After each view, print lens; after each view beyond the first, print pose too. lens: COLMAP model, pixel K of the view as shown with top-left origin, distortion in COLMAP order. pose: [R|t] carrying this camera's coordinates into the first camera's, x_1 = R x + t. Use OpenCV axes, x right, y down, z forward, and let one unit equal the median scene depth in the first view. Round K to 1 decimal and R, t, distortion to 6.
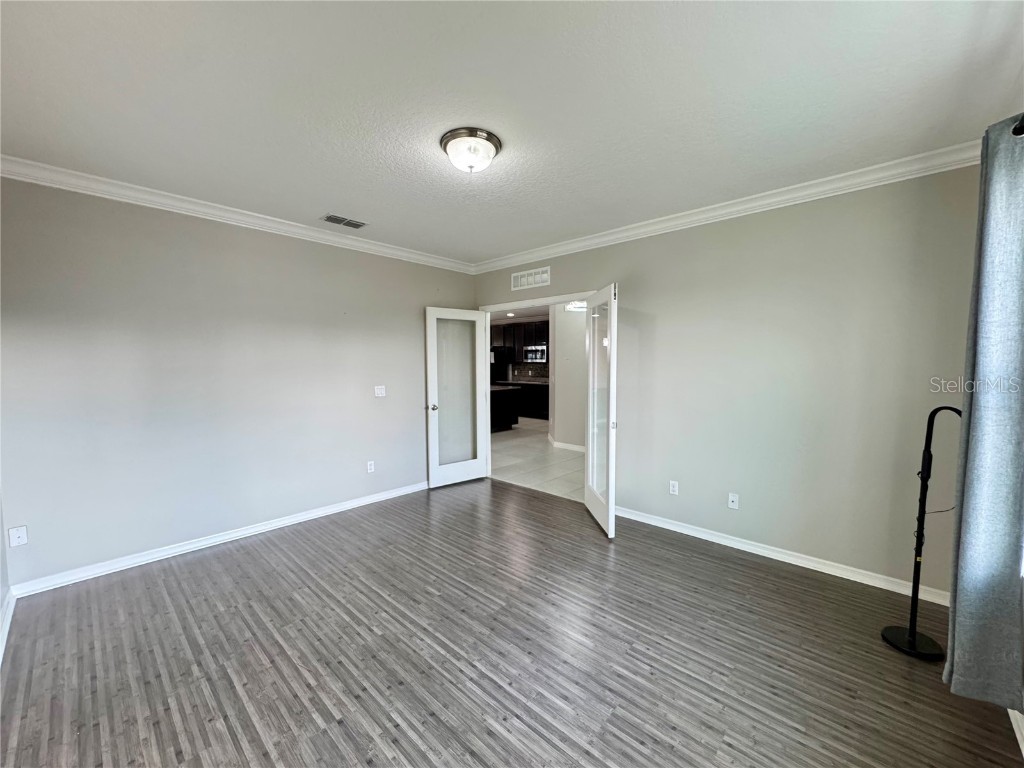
lens RADIAL K [[408.8, 0, 512.0], [0, 408.8, 384.0], [0, 0, 1]] dist [-0.006998, -0.000034]
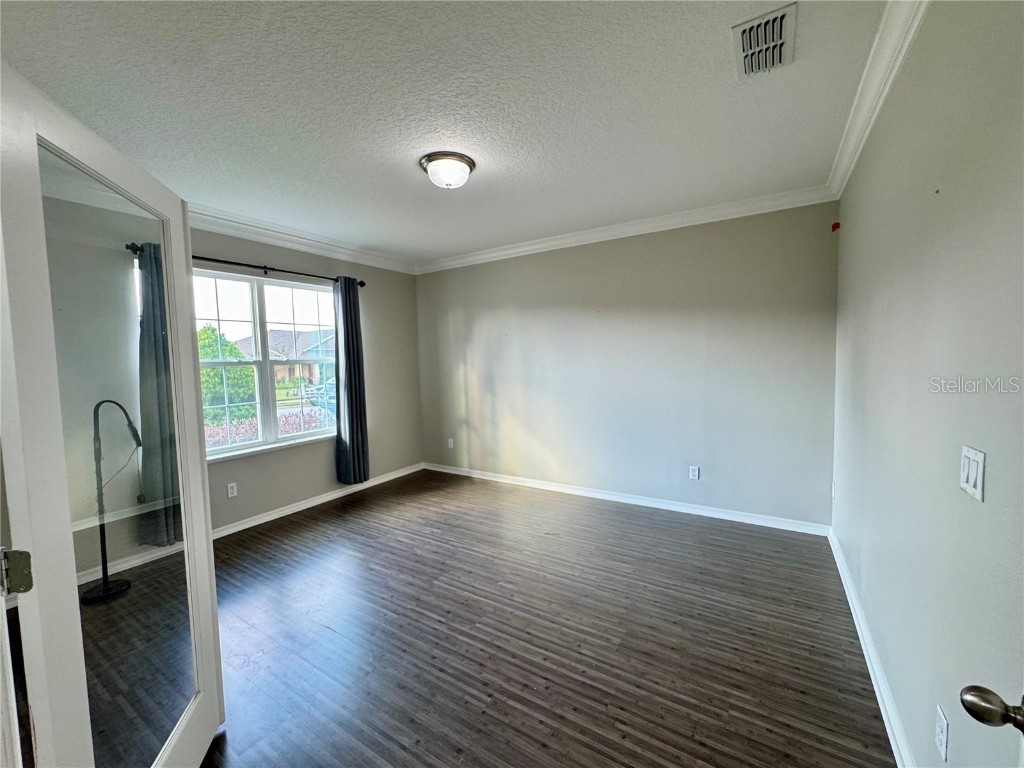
lens RADIAL K [[408.8, 0, 512.0], [0, 408.8, 384.0], [0, 0, 1]] dist [-0.006998, -0.000034]
pose [[-0.981860, 0.039100, -0.185534, -0.040924], [0.016522, 0.992428, 0.121711, -0.117714], [0.188888, 0.116437, -0.975071, 2.082045]]
